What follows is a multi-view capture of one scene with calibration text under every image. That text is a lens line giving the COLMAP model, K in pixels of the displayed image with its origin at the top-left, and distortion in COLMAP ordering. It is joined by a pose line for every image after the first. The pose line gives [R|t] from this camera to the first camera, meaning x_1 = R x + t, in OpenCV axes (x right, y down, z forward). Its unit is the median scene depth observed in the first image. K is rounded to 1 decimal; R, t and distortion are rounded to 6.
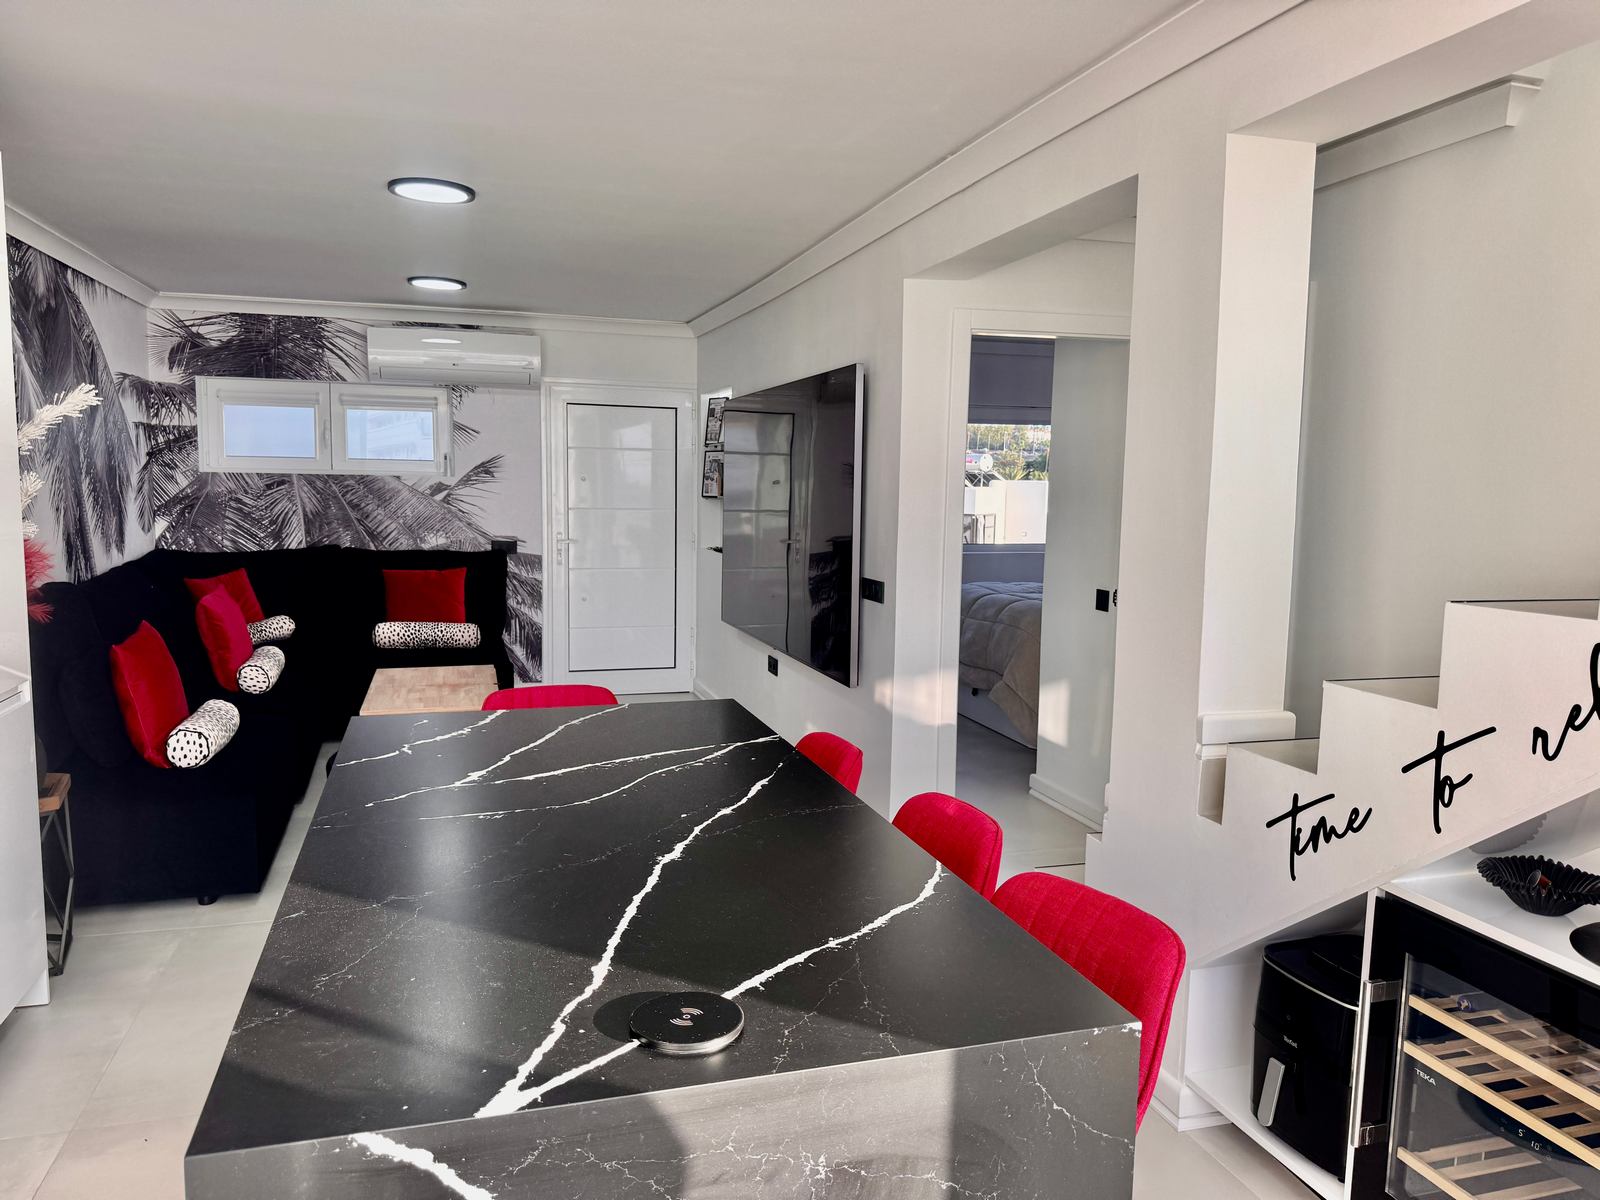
lens RADIAL K [[1125.7, 0, 796.4], [0, 1125.7, 595.3], [0, 0, 1]] dist [0.006932, -0.002623]
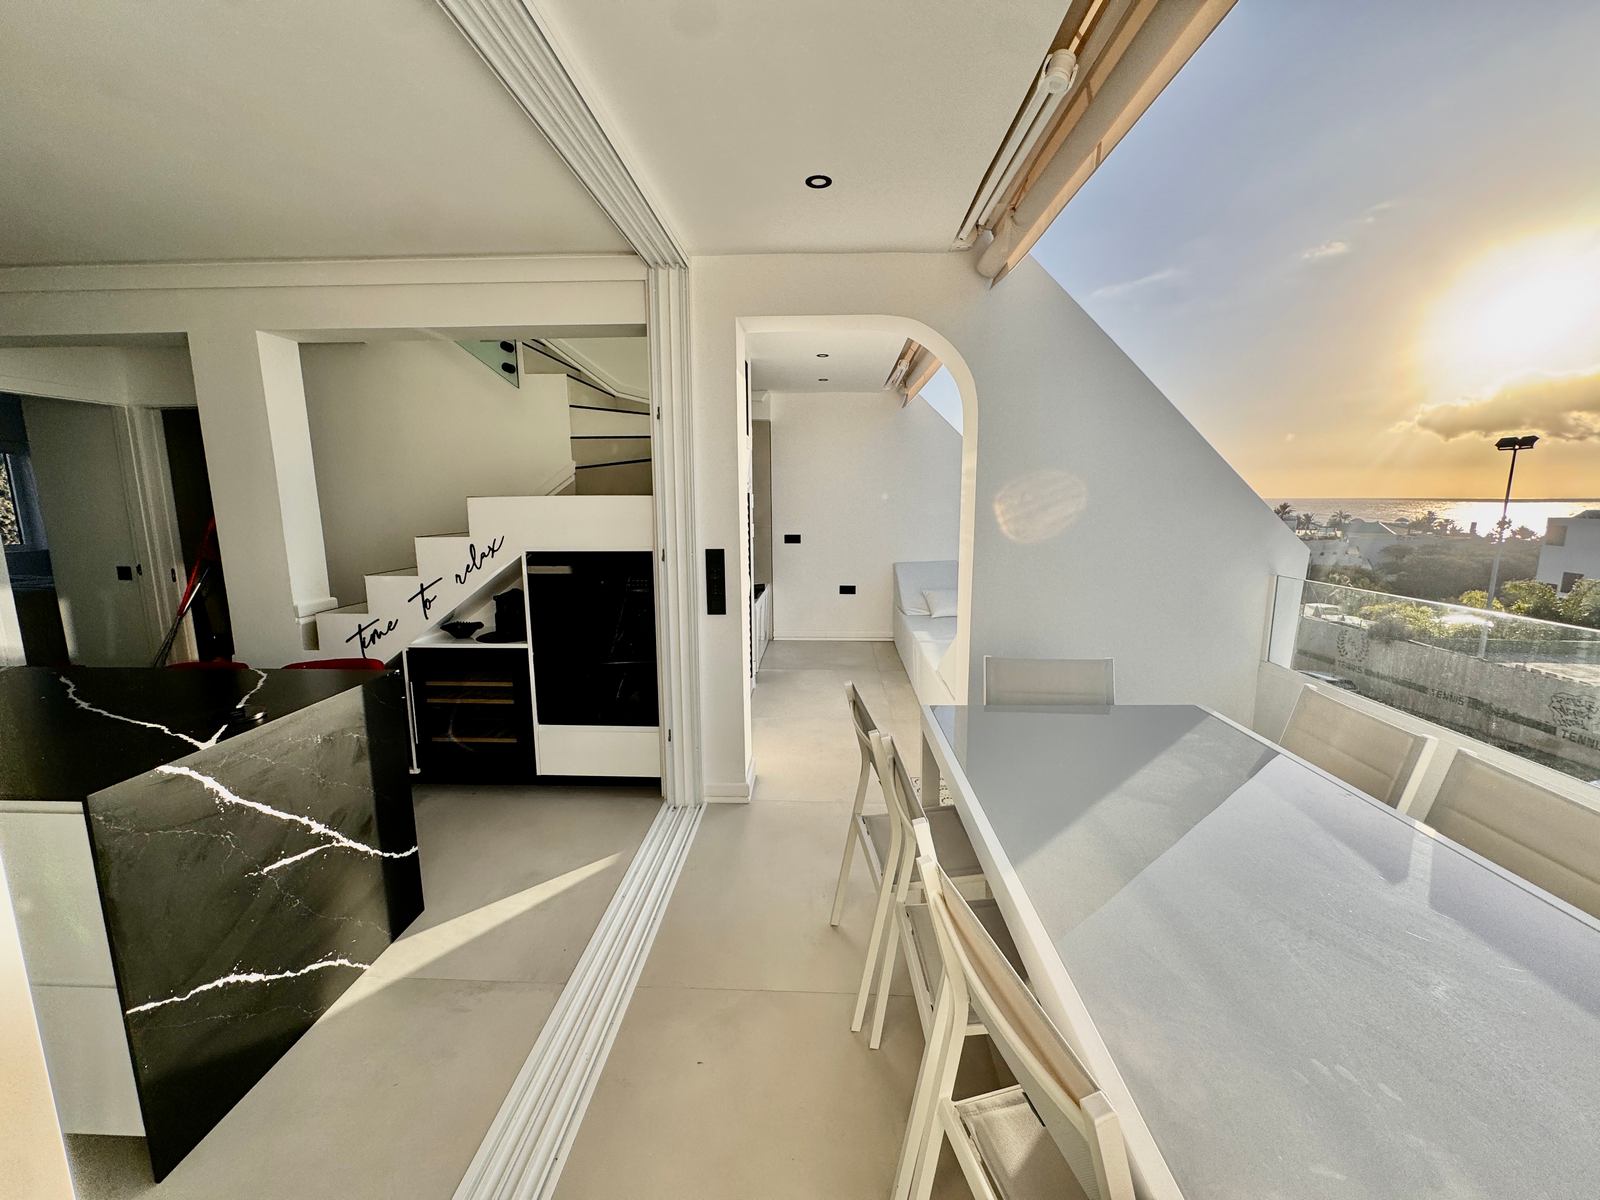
lens RADIAL K [[644.5, 0, 797.2], [0, 644.5, 598.8], [0, 0, 1]] dist [0.000020, 0.000087]
pose [[0.327535, -0.162836, 0.930702, -0.599358], [0.104975, 0.985210, 0.135430, 0.036707], [-0.938990, 0.053342, 0.339784, -0.407879]]
